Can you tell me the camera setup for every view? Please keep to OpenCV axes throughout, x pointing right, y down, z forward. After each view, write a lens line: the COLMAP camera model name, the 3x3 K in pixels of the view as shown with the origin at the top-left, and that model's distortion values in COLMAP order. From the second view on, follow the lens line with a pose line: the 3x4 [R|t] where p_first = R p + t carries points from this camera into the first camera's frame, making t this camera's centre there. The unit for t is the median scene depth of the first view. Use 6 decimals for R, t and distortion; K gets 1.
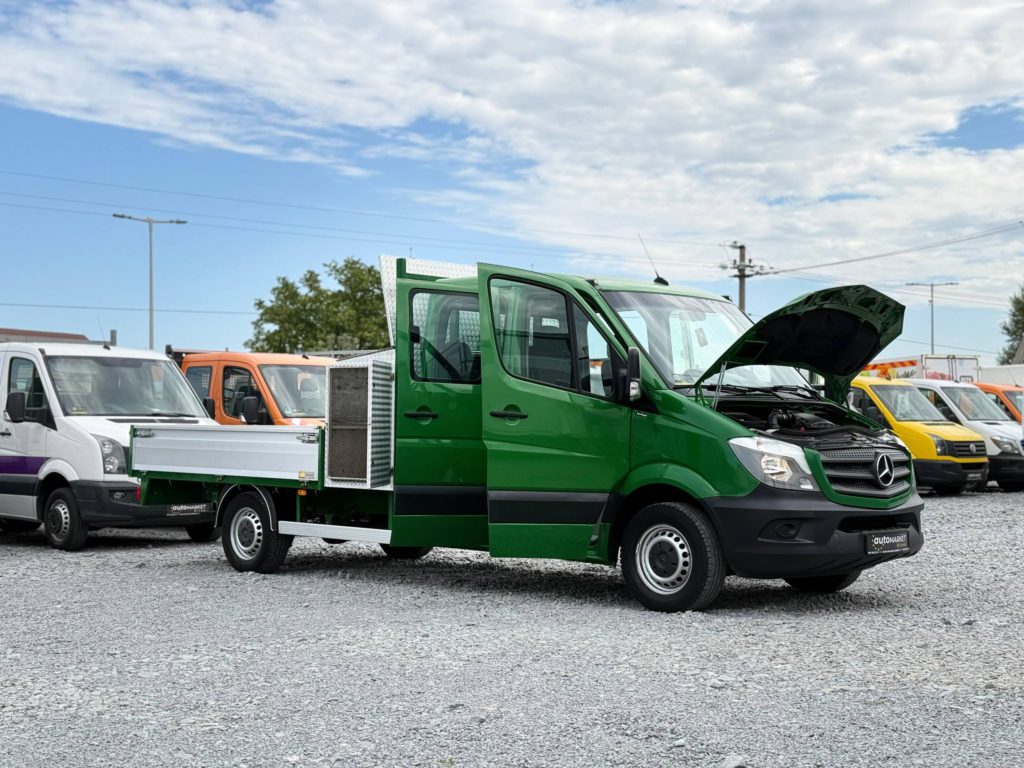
lens RADIAL K [[1440.0, 0, 515.8], [0, 1440.0, 387.2], [0, 0, 1]] dist [0.131233, 0.000000]
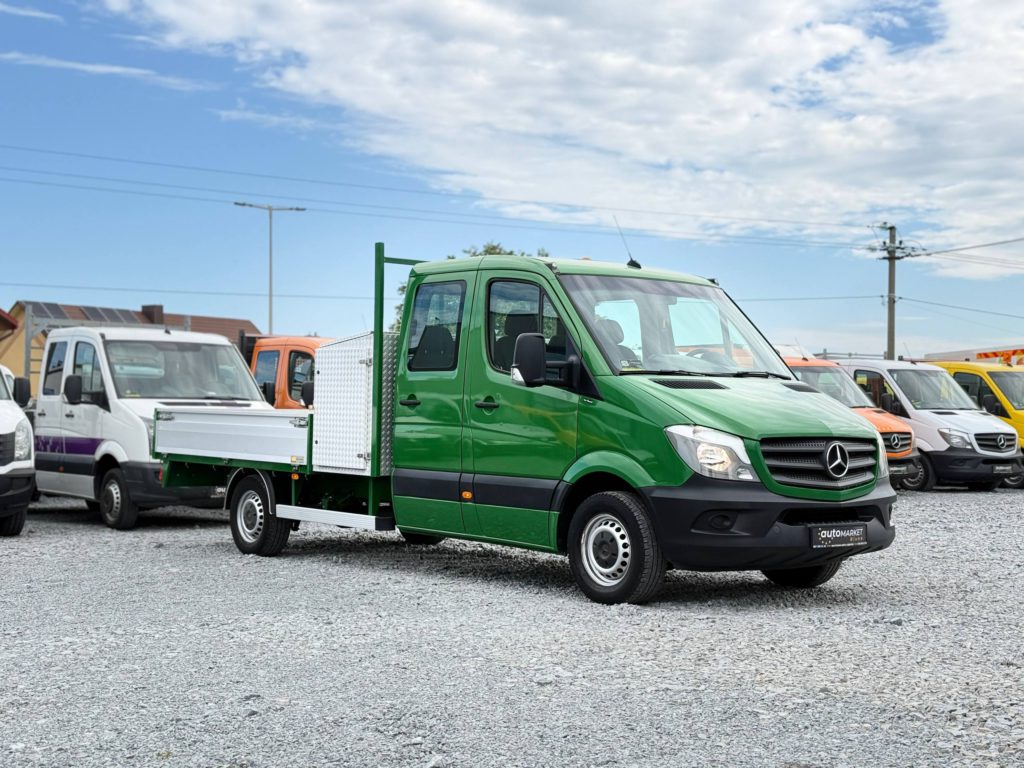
lens RADIAL K [[1440.0, 0, 520.6], [0, 1440.0, 377.1], [0, 0, 1]] dist [0.131233, 0.000000]
pose [[0.992672, 0.004258, -0.120763, 0.127345], [-0.003835, 0.999986, 0.003734, -0.000582], [0.120777, -0.003244, 0.992674, 0.020773]]
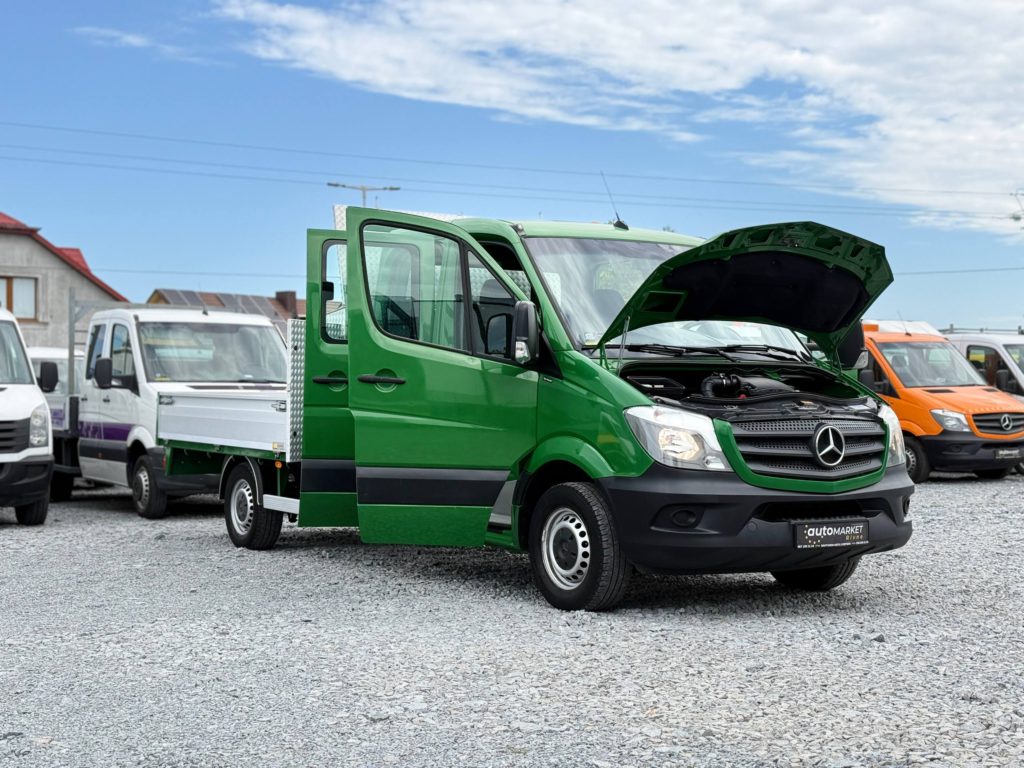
lens RADIAL K [[1441.1, 0, 517.8], [0, 1441.1, 380.3], [0, 0, 1]] dist [0.113570, 0.000000]
pose [[0.973939, -0.002559, -0.226795, 0.210817], [0.006727, 0.999822, 0.017610, 0.003258], [0.226710, -0.018677, 0.973783, 0.127780]]
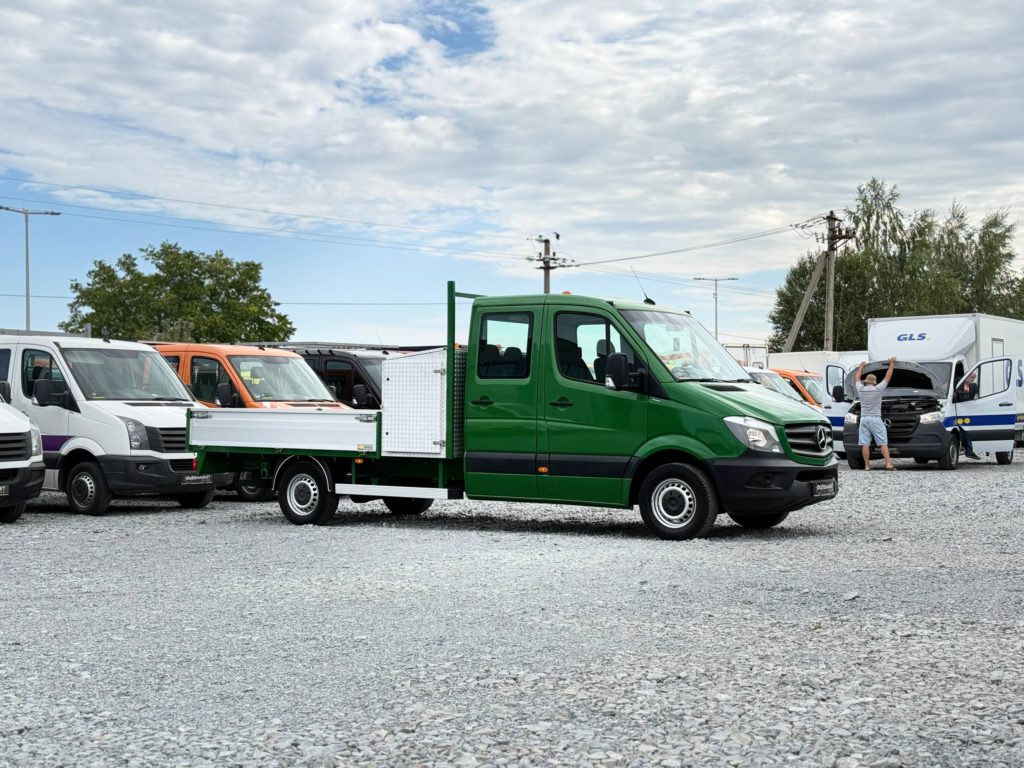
lens RADIAL K [[1438.3, 0, 535.1], [0, 1438.3, 379.8], [0, 0, 1]] dist [0.141568, 0.000000]
pose [[0.983182, 0.000460, 0.182627, -0.224703], [-0.002083, 0.999960, 0.008700, -0.010108], [-0.182615, -0.008934, 0.983144, -0.277752]]
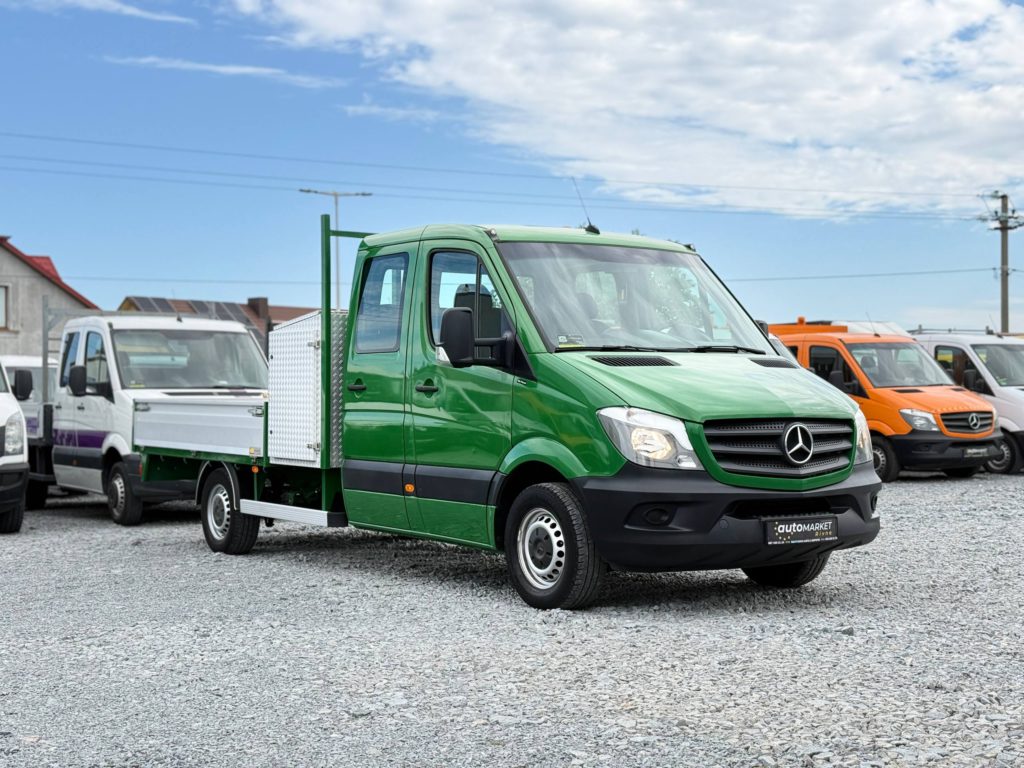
lens RADIAL K [[1441.1, 0, 517.7], [0, 1441.1, 376.3], [0, 0, 1]] dist [0.113570, 0.000000]
pose [[0.977887, -0.013018, -0.208727, 0.212602], [0.015880, 0.999801, 0.012041, 0.003886], [0.208529, -0.015089, 0.977900, 0.117043]]
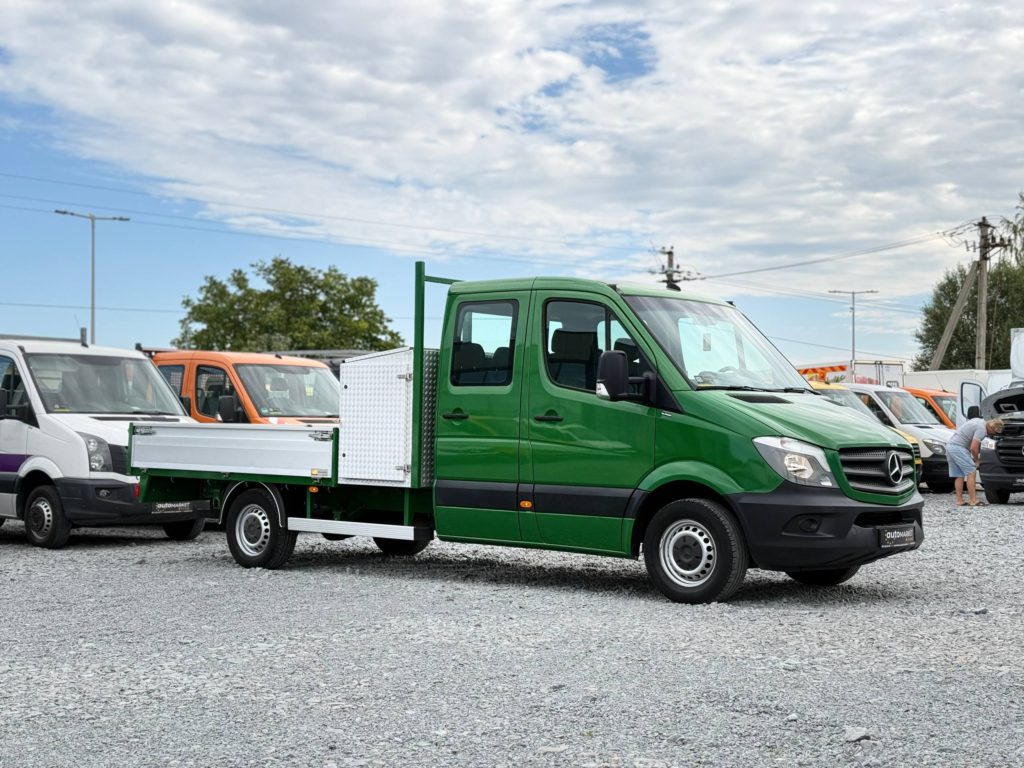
lens RADIAL K [[1440.0, 0, 529.4], [0, 1440.0, 379.5], [0, 0, 1]] dist [0.131233, 0.000000]
pose [[0.997364, 0.007965, 0.072117, -0.069308], [-0.007482, 0.999948, -0.006969, 0.001313], [-0.072169, 0.006411, 0.997372, -0.027949]]
